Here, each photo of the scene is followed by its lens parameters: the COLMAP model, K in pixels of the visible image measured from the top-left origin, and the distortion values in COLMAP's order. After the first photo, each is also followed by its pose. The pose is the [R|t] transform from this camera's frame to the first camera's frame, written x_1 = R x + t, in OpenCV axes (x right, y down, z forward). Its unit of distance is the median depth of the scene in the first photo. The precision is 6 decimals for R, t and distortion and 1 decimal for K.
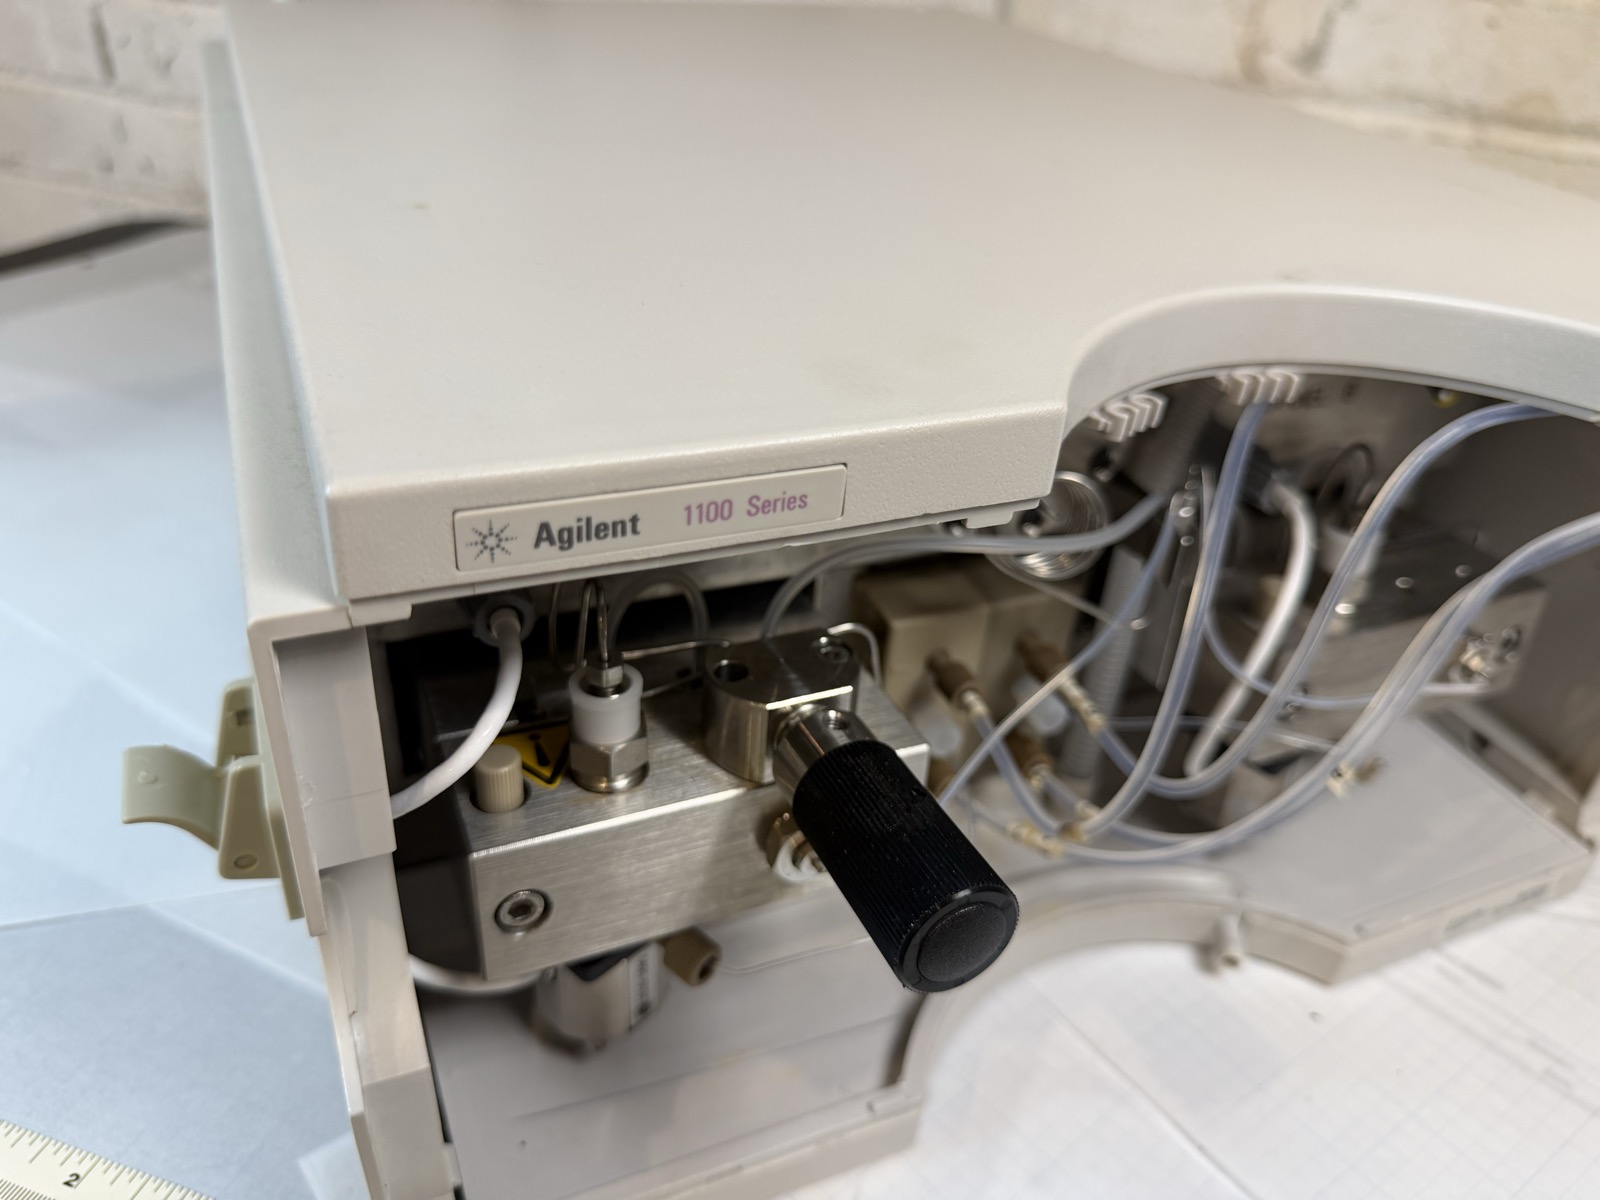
lens RADIAL K [[1194.8, 0, 817.4], [0, 1194.8, 565.0], [0, 0, 1]] dist [0.004476, -0.030139]
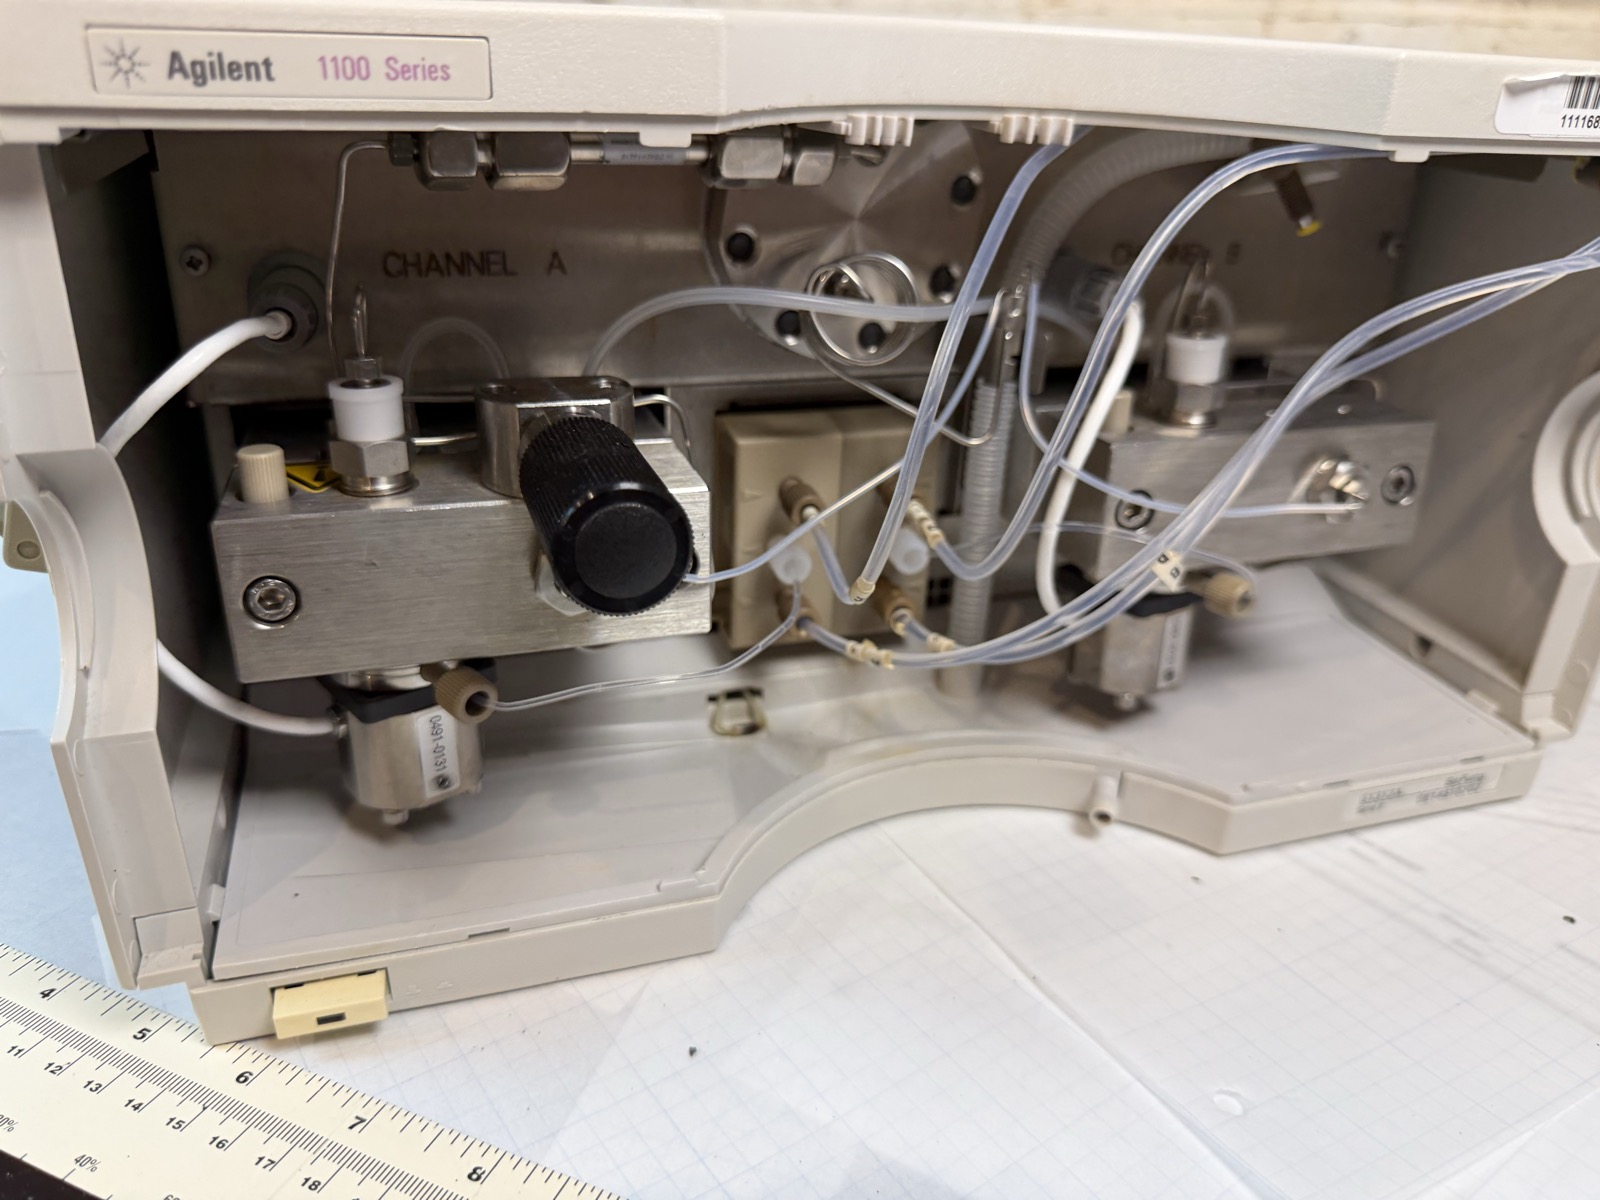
lens RADIAL K [[1194.8, 0, 868.2], [0, 1194.8, 599.9], [0, 0, 1]] dist [0.004476, -0.030139]
pose [[0.994635, 0.006074, -0.103266, 0.368109], [-0.021135, 0.989148, -0.145391, 0.431416], [0.101263, 0.146794, 0.983970, 0.052308]]
